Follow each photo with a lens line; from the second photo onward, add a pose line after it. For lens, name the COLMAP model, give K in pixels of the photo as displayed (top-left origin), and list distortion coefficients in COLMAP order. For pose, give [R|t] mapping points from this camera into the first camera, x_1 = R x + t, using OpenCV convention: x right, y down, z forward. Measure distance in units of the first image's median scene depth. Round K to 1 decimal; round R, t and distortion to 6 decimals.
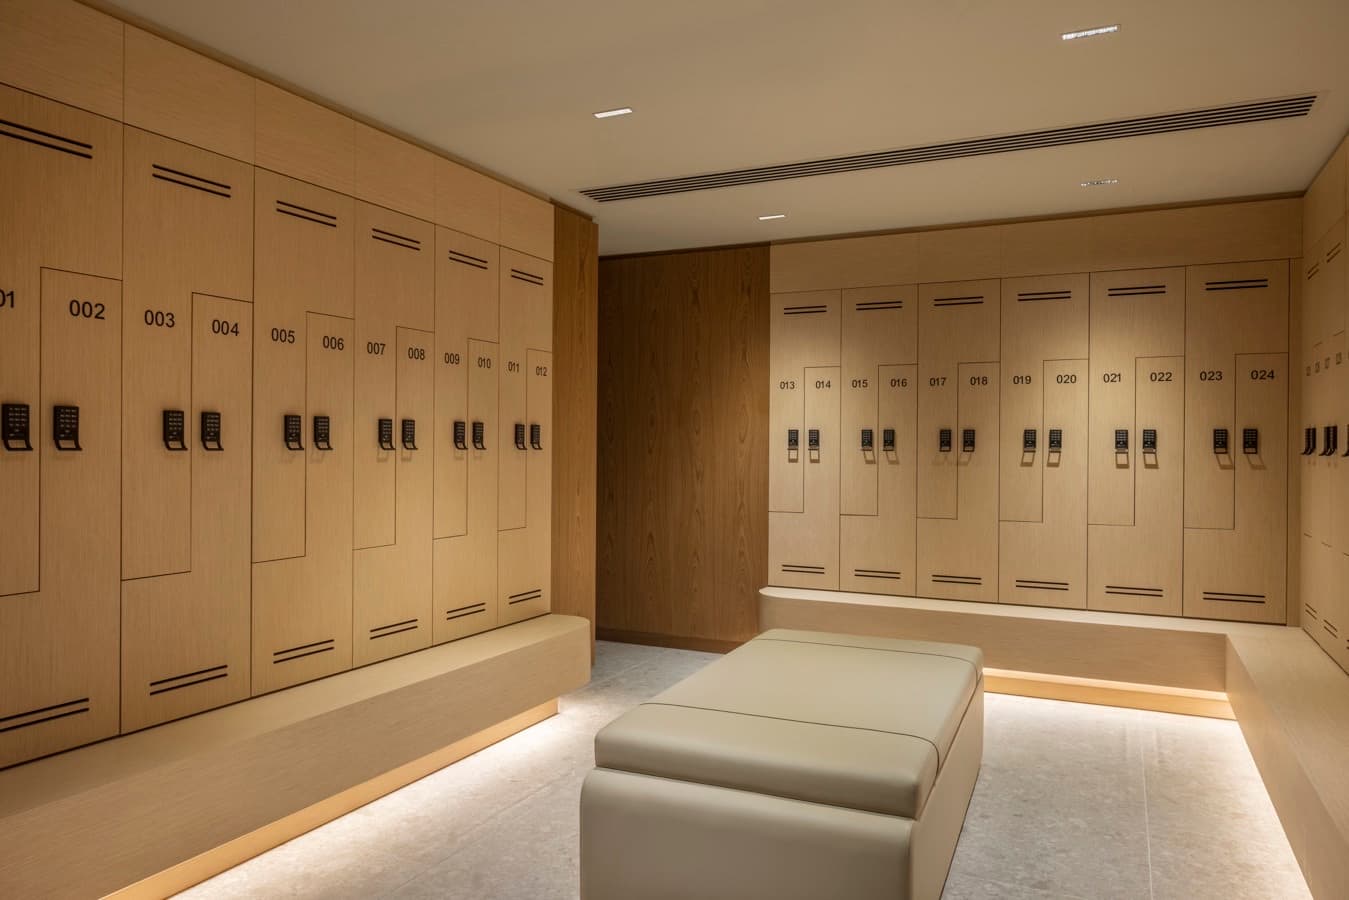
lens RADIAL K [[913.1, 0, 676.0], [0, 913.1, 453.0], [0, 0, 1]] dist [-0.012222, -0.000025]
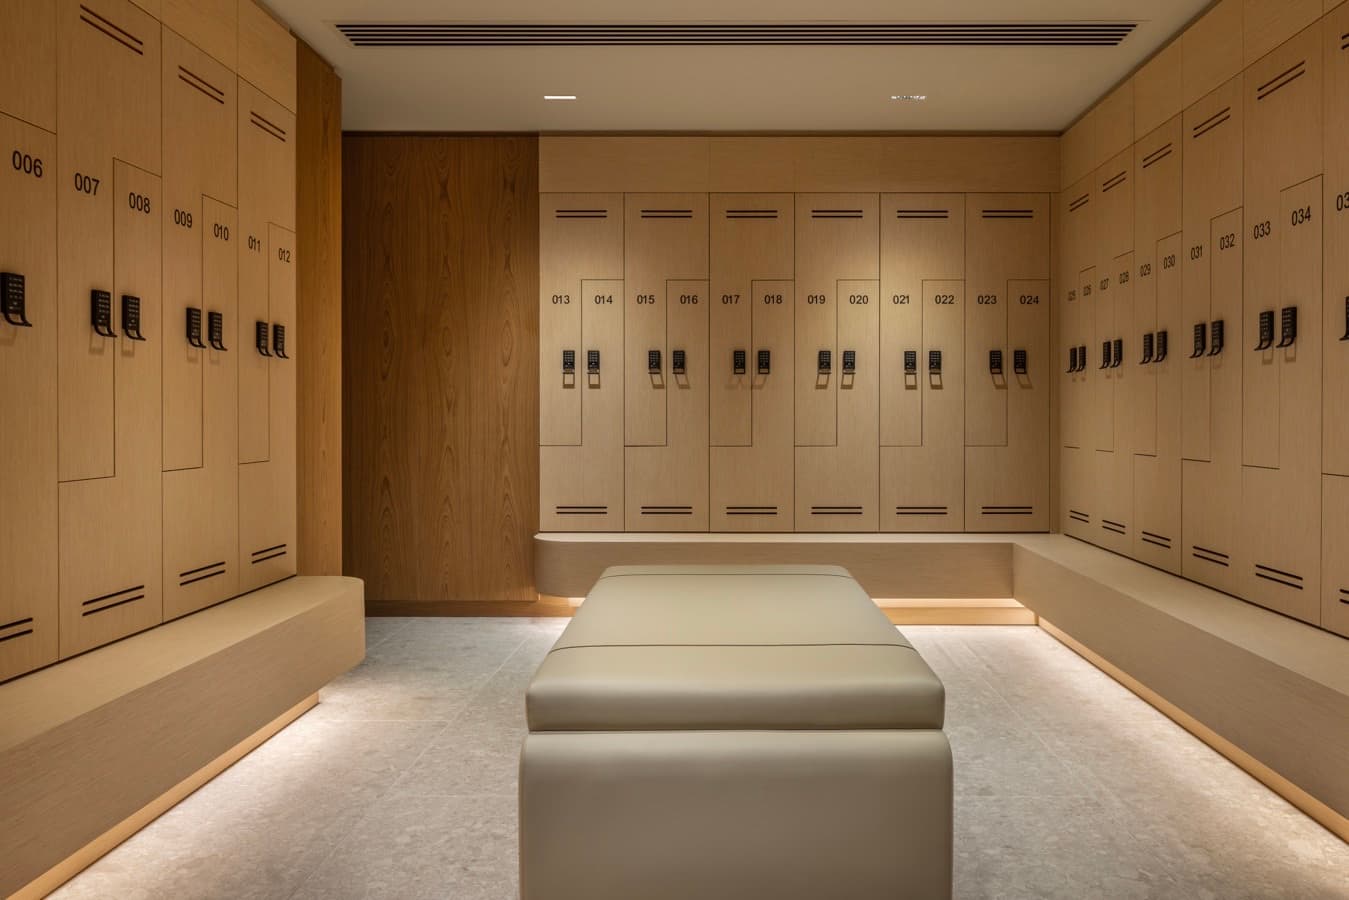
lens RADIAL K [[976.1, 0, 727.0], [0, 976.1, 422.7], [0, 0, 1]] dist [-0.008396, -0.000902]
pose [[0.903475, -0.010059, 0.428523, -0.157303], [0.008436, 0.999948, 0.005685, 0.045781], [-0.428558, -0.001521, 0.903513, 0.109924]]
